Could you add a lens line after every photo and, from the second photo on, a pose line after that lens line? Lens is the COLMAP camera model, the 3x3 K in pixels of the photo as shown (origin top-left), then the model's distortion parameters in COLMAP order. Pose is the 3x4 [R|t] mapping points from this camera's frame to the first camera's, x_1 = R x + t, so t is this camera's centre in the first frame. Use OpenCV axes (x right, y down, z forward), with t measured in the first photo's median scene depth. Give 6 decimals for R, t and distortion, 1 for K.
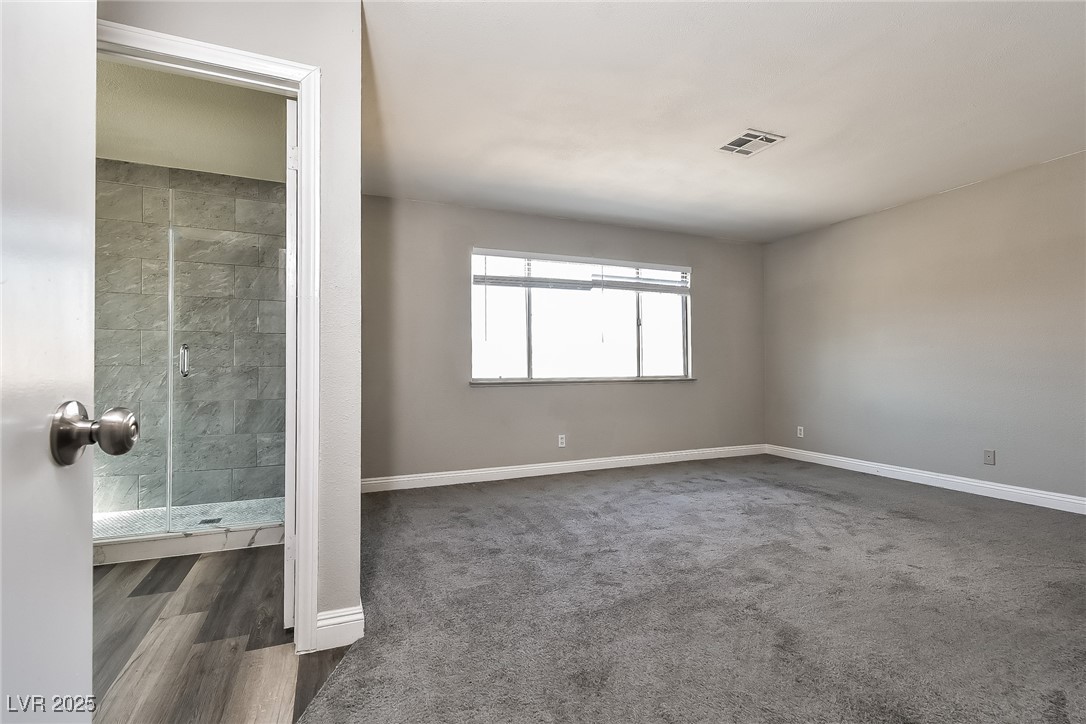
lens RADIAL K [[485.1, 0, 543.0], [0, 485.1, 362.0], [0, 0, 1]] dist [0.000439, 0.000048]
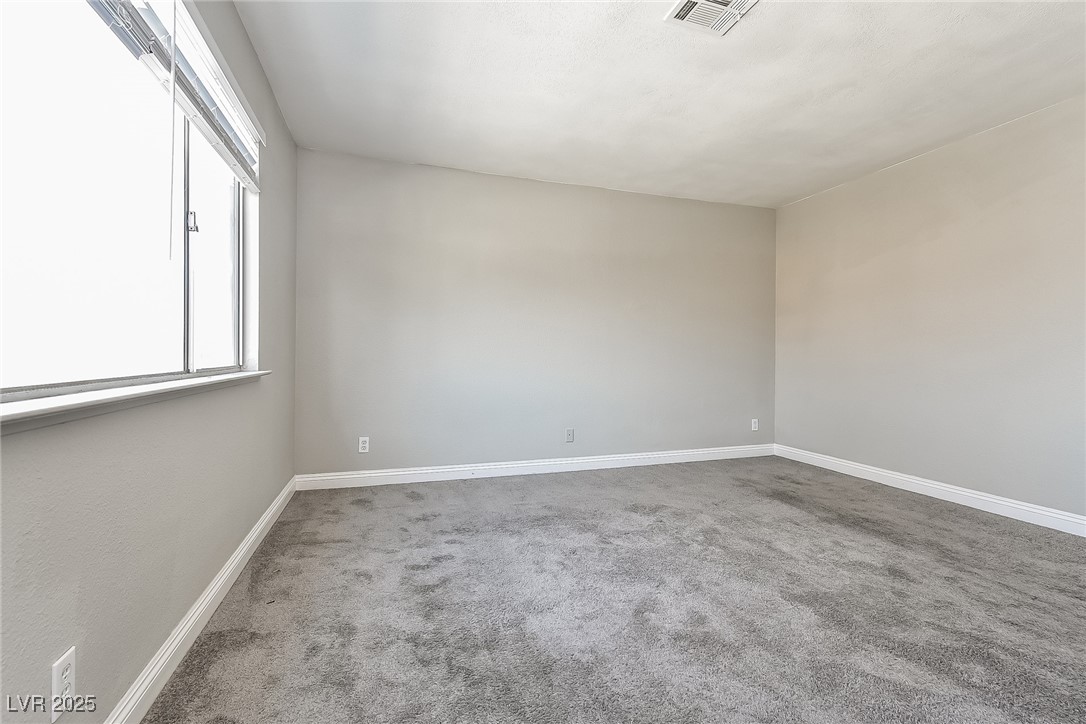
lens RADIAL K [[485.1, 0, 543.0], [0, 485.1, 362.0], [0, 0, 1]] dist [0.000439, 0.000048]
pose [[0.102060, -0.005886, 0.994761, -0.173666], [-0.020670, 0.999754, 0.008036, 0.017914], [-0.994564, -0.021382, 0.101913, 0.874047]]
